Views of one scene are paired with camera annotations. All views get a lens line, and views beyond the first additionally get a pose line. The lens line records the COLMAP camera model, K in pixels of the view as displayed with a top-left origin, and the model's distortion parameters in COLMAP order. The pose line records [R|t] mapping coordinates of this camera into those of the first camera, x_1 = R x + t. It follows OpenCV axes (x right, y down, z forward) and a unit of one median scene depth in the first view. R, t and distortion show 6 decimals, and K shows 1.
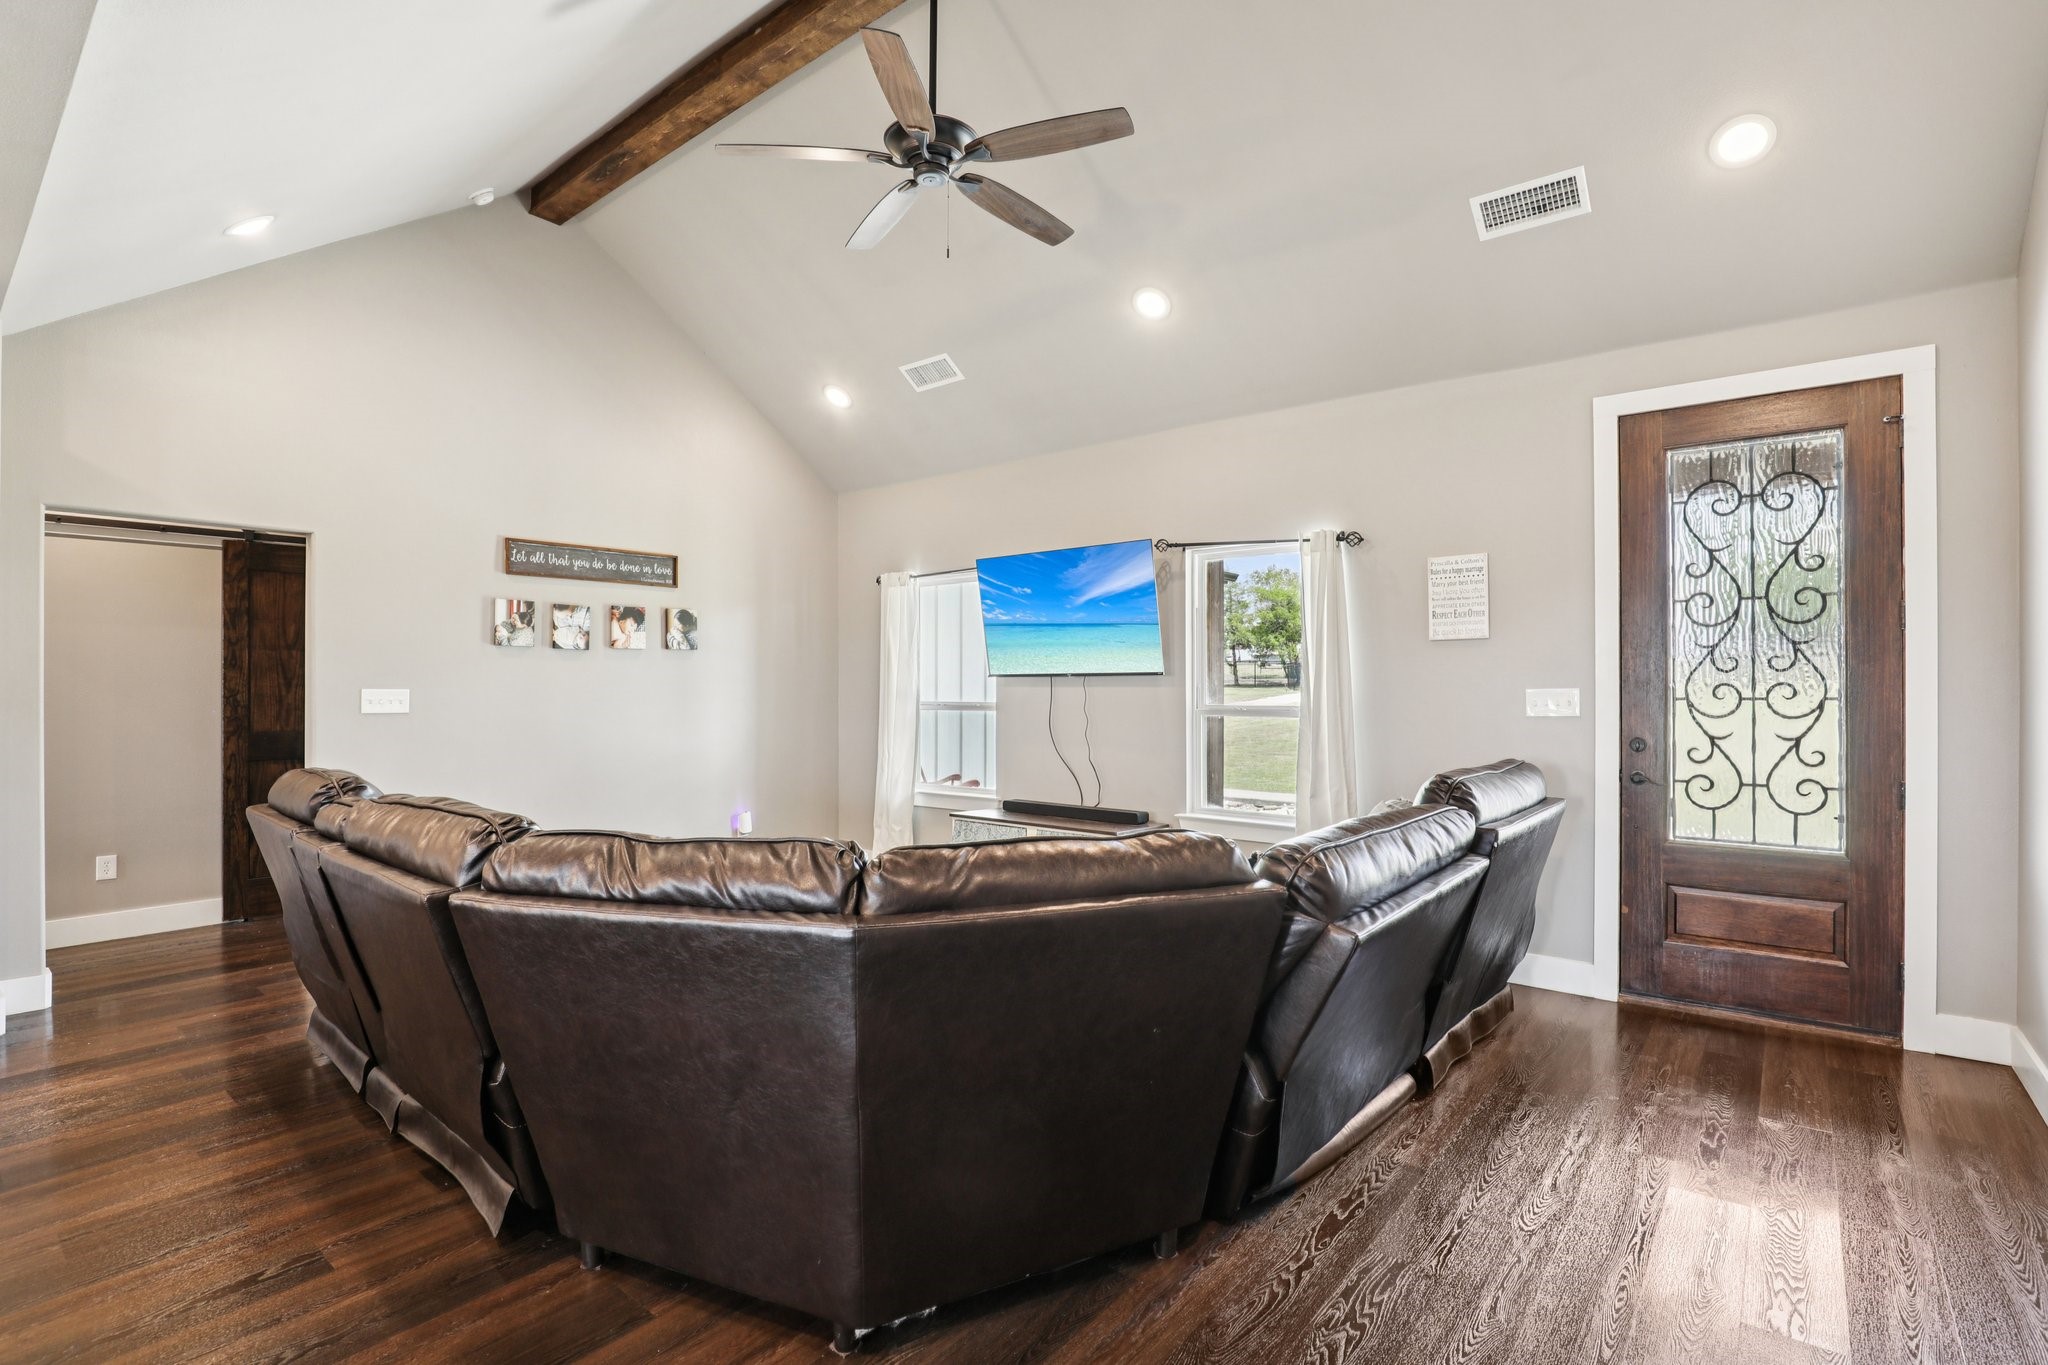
lens RADIAL K [[965.8, 0, 1037.3], [0, 965.8, 669.5], [0, 0, 1]] dist [-0.034378, 0.009144]
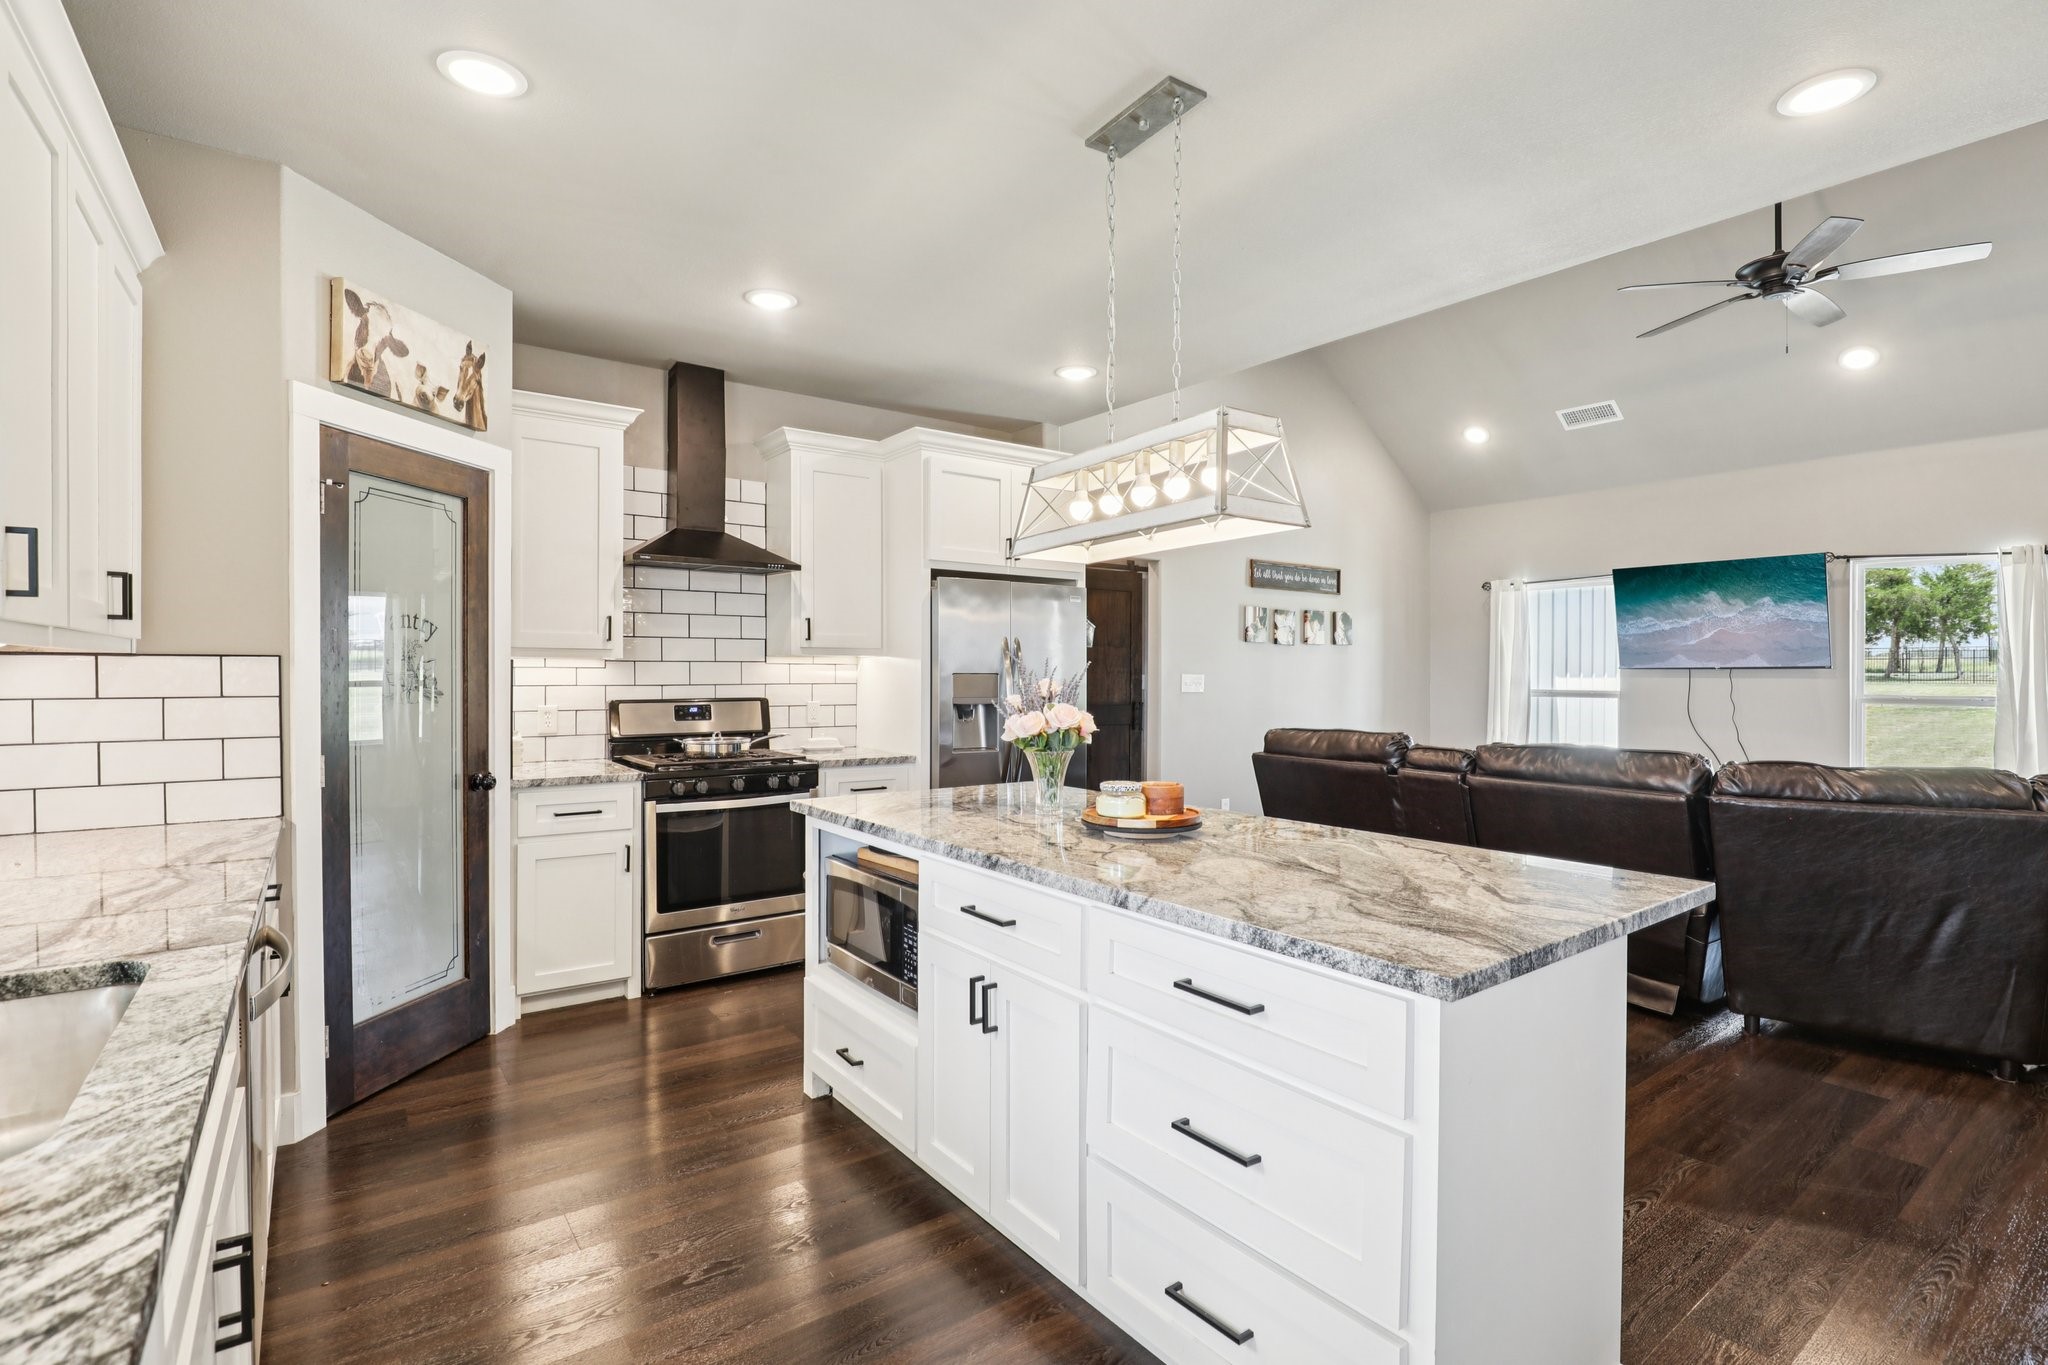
lens RADIAL K [[965.8, 0, 1049.7], [0, 965.8, 672.8], [0, 0, 1]] dist [-0.034378, 0.009144]
pose [[0.974069, 0.005772, -0.226178, -0.501182], [-0.003410, 0.999936, 0.010833, 0.003197], [0.226226, -0.009781, 0.974026, -0.322189]]
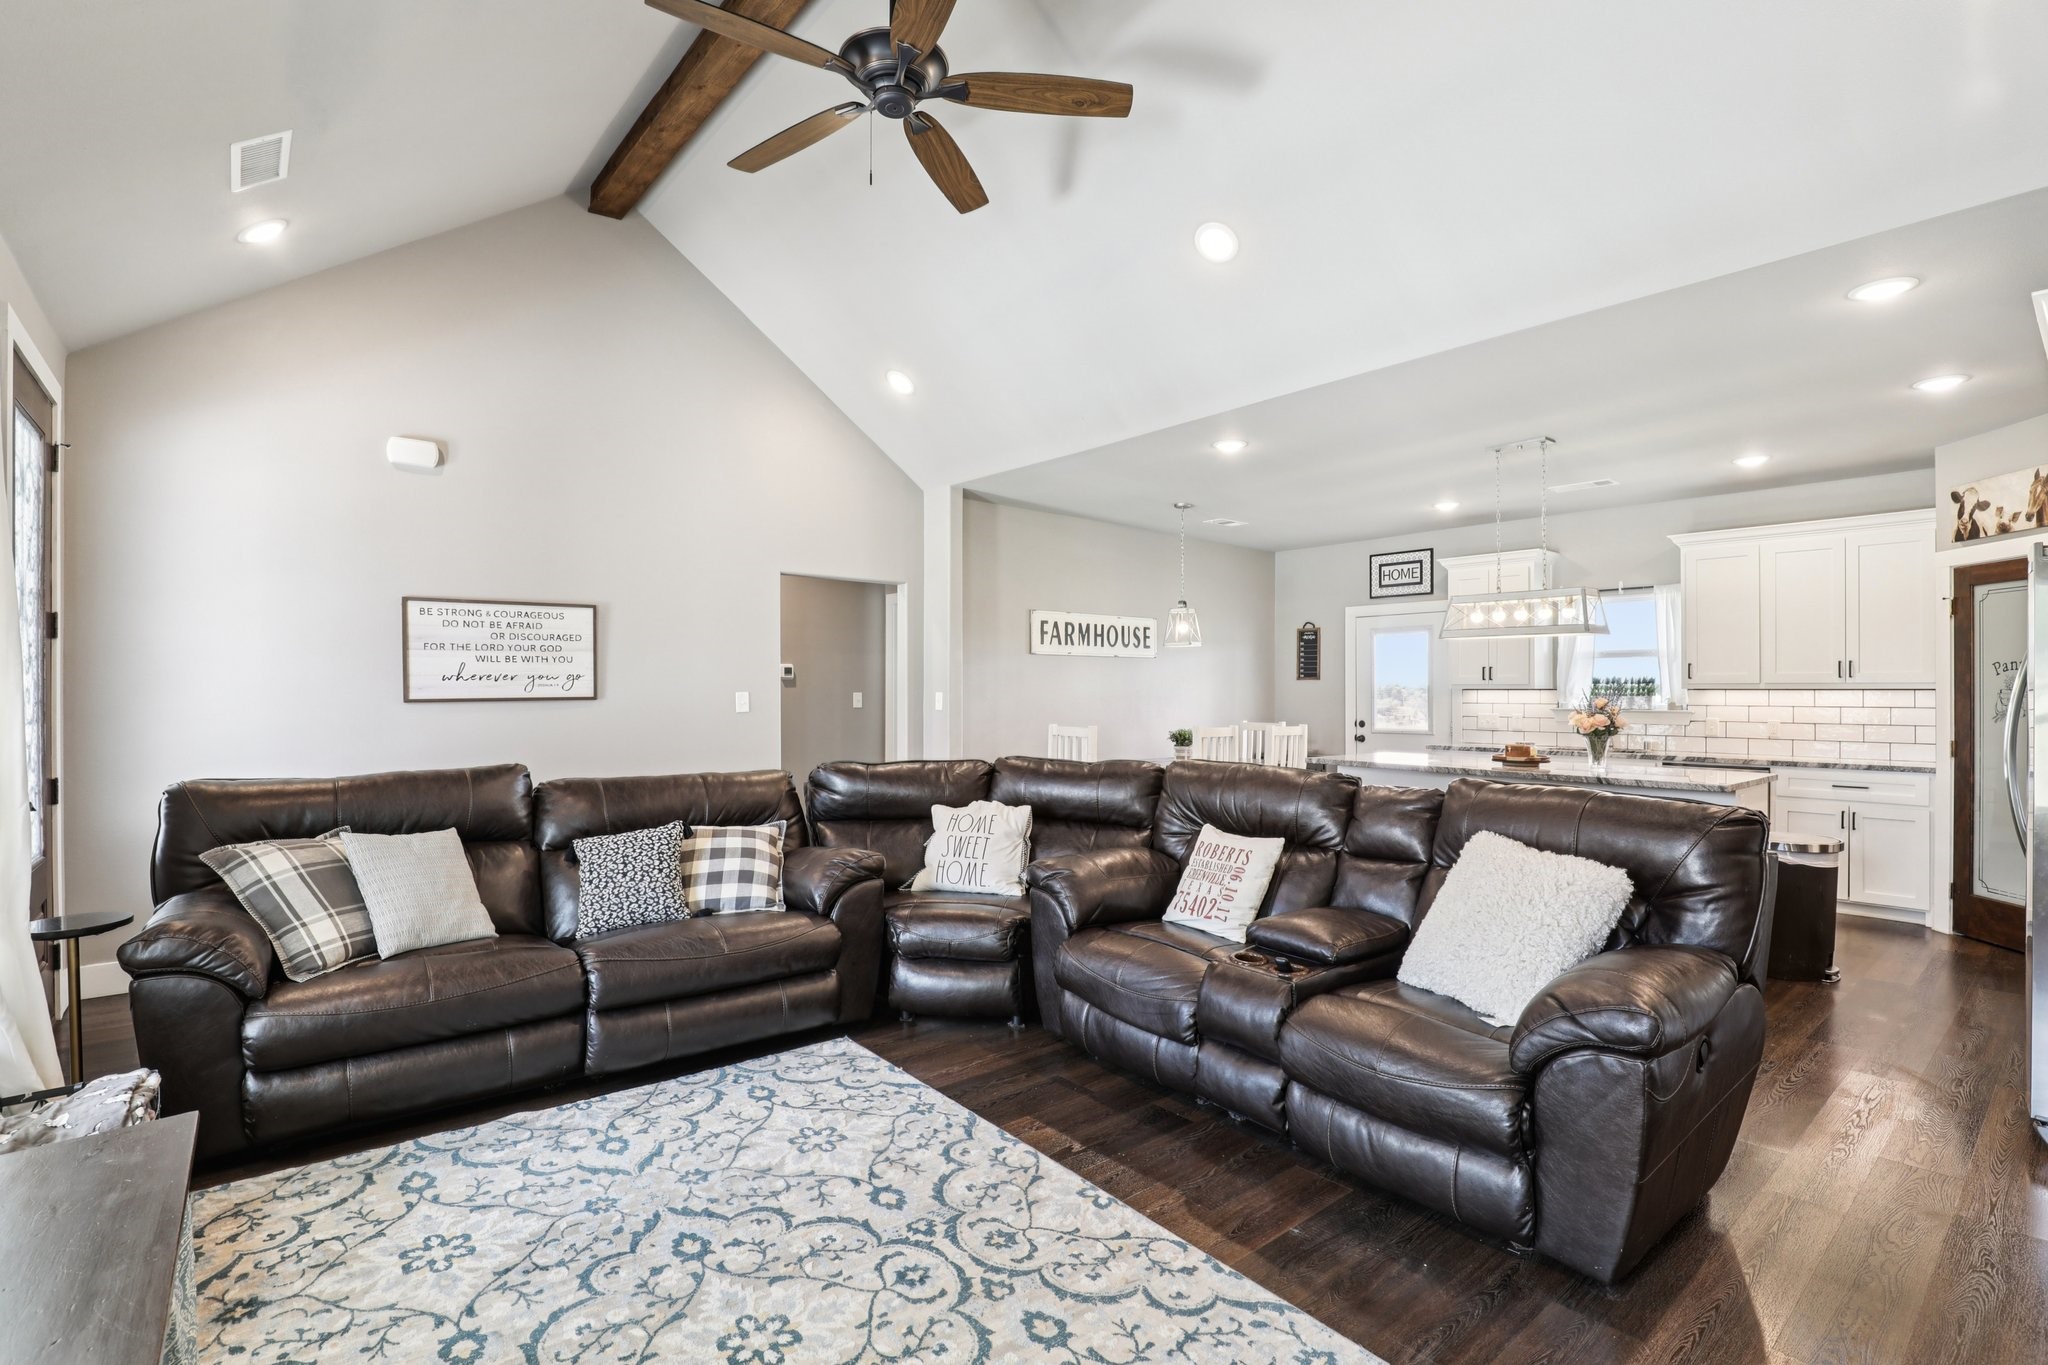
lens RADIAL K [[965.8, 0, 1052.2], [0, 965.8, 703.6], [0, 0, 1]] dist [-0.034378, 0.009144]
pose [[-0.986778, -0.003167, 0.162048, -0.250665], [-0.002770, 0.999993, 0.002675, 0.015960], [-0.162056, 0.002191, -0.986779, 1.139409]]
